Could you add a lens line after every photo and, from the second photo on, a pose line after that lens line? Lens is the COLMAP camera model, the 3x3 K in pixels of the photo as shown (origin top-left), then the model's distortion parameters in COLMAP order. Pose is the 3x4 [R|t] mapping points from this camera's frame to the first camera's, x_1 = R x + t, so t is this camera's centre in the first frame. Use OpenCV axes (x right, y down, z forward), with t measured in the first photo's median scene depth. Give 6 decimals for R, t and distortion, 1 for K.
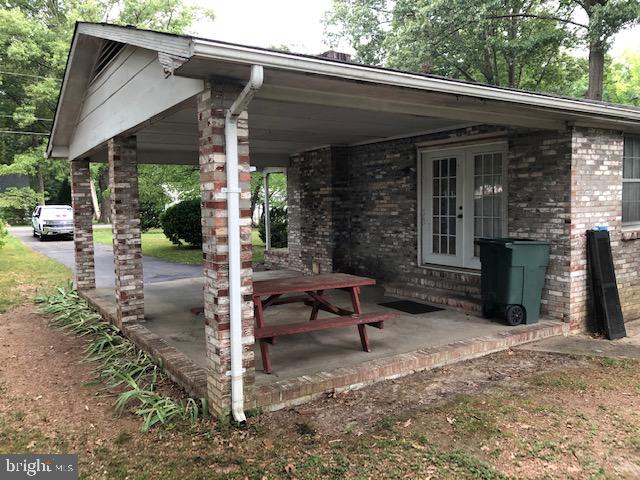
lens RADIAL K [[530.5, 0, 330.6], [0, 530.5, 235.1], [0, 0, 1]] dist [0.031510, -0.012347]
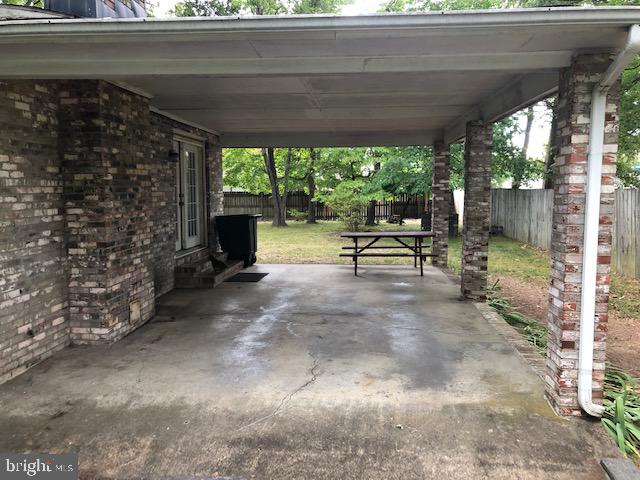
lens RADIAL K [[530.5, 0, 330.6], [0, 530.5, 235.1], [0, 0, 1]] dist [0.031510, -0.012347]
pose [[-0.798241, -0.040766, 0.600958, -0.529844], [0.045401, 0.990797, 0.127517, -0.077125], [-0.600625, 0.129073, -0.789043, 1.345659]]
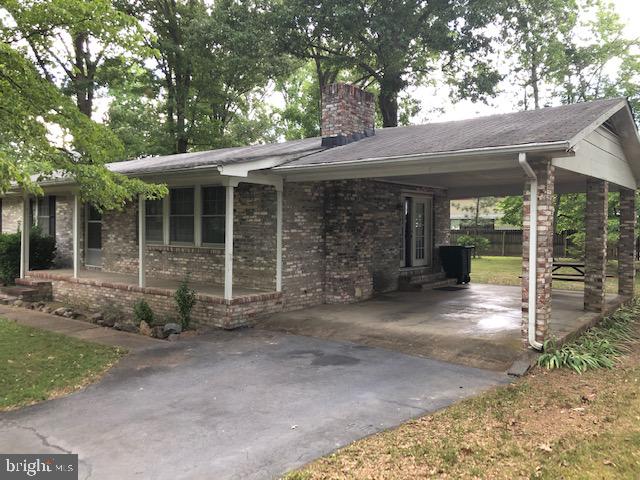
lens RADIAL K [[530.5, 0, 330.6], [0, 530.5, 235.1], [0, 0, 1]] dist [0.031510, -0.012347]
pose [[-0.332645, -0.006196, 0.943032, -1.003465], [0.054278, 0.998195, 0.025704, -0.077253], [-0.941489, 0.059736, -0.331708, 1.429286]]
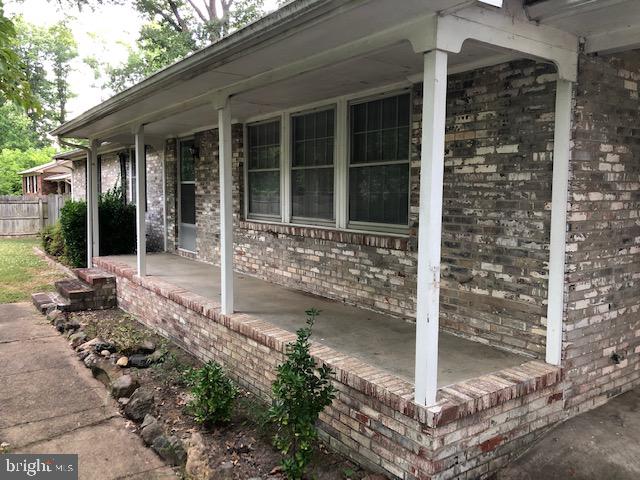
lens RADIAL K [[530.5, 0, 330.6], [0, 530.5, 235.1], [0, 0, 1]] dist [0.031510, -0.012347]
pose [[-0.068115, -0.066806, 0.995438, -0.416242], [0.052798, 0.996116, 0.070464, -0.072267], [-0.996279, 0.057357, -0.064323, 1.369855]]
